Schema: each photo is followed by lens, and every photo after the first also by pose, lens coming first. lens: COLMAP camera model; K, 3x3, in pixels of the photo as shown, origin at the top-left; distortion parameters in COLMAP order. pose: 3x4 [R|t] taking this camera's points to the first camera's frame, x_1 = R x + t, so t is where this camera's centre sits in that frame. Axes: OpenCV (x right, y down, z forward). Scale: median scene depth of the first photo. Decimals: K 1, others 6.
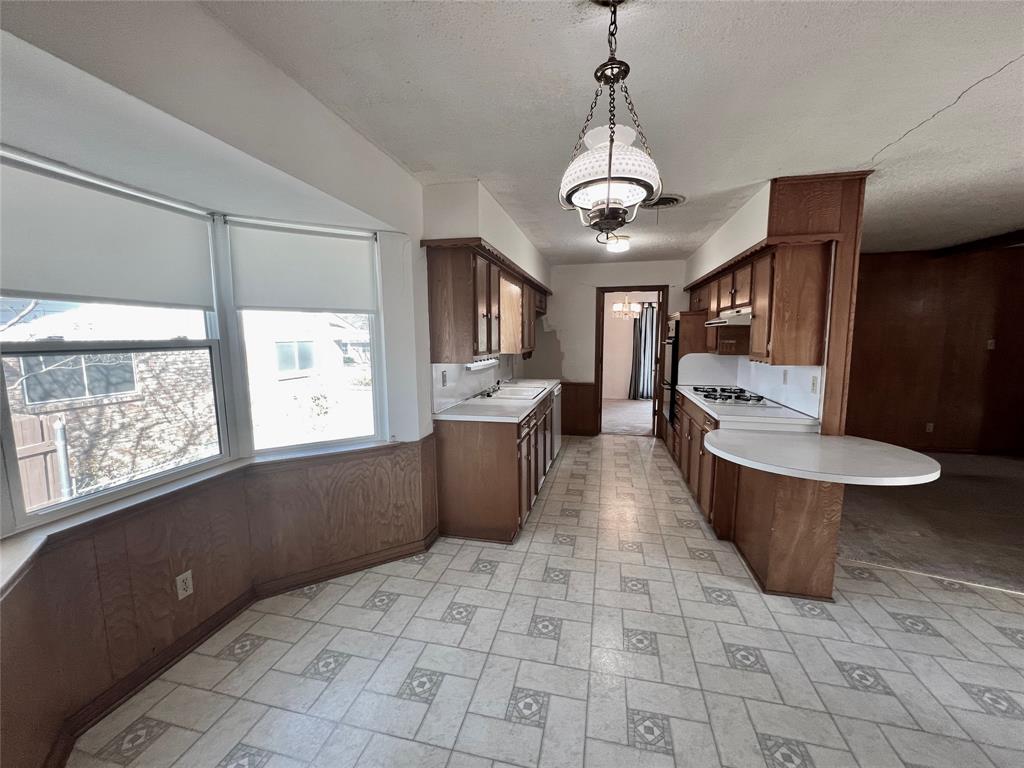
lens RADIAL K [[411.5, 0, 512.0], [0, 411.5, 384.0], [0, 0, 1]] dist [-0.001301, 0.000232]
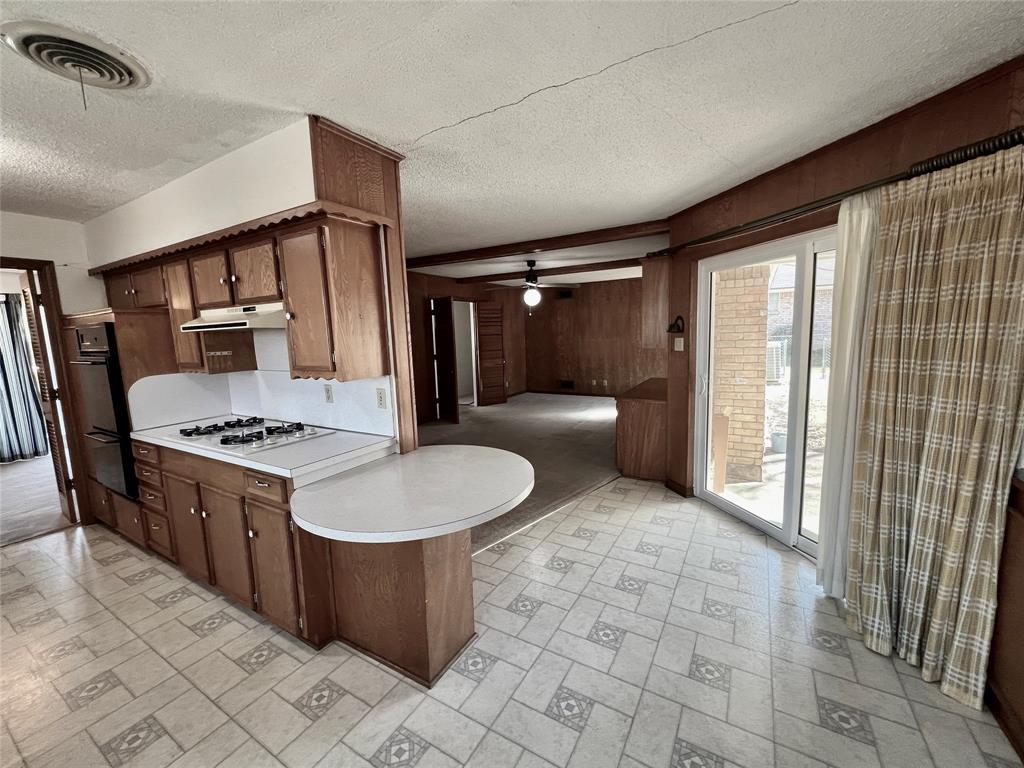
lens RADIAL K [[411.5, 0, 512.0], [0, 411.5, 384.0], [0, 0, 1]] dist [-0.001301, 0.000232]
pose [[0.301092, -0.128669, 0.944875, 0.023304], [0.145183, 0.985489, 0.087936, -0.057086], [-0.942478, 0.110703, 0.315403, 0.439504]]
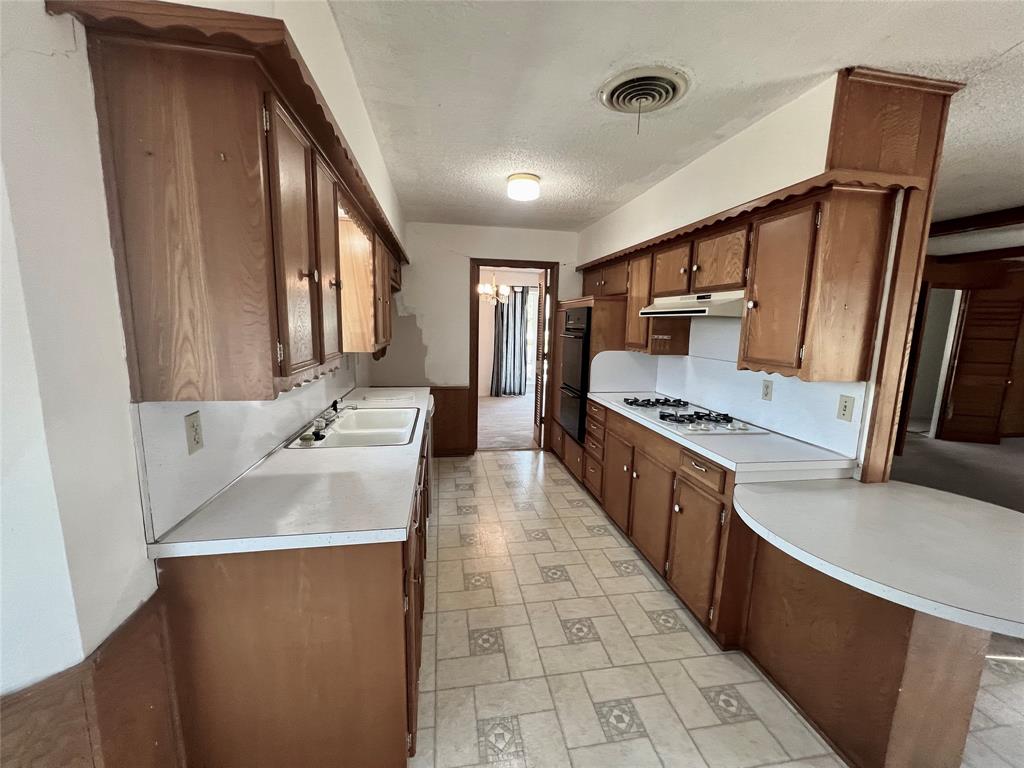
lens RADIAL K [[411.5, 0, 512.0], [0, 411.5, 384.0], [0, 0, 1]] dist [-0.001301, 0.000232]
pose [[0.921074, -0.032682, 0.388013, -0.038104], [0.018883, 0.999048, 0.039323, -0.069118], [-0.388929, -0.028893, 0.920815, 0.536310]]
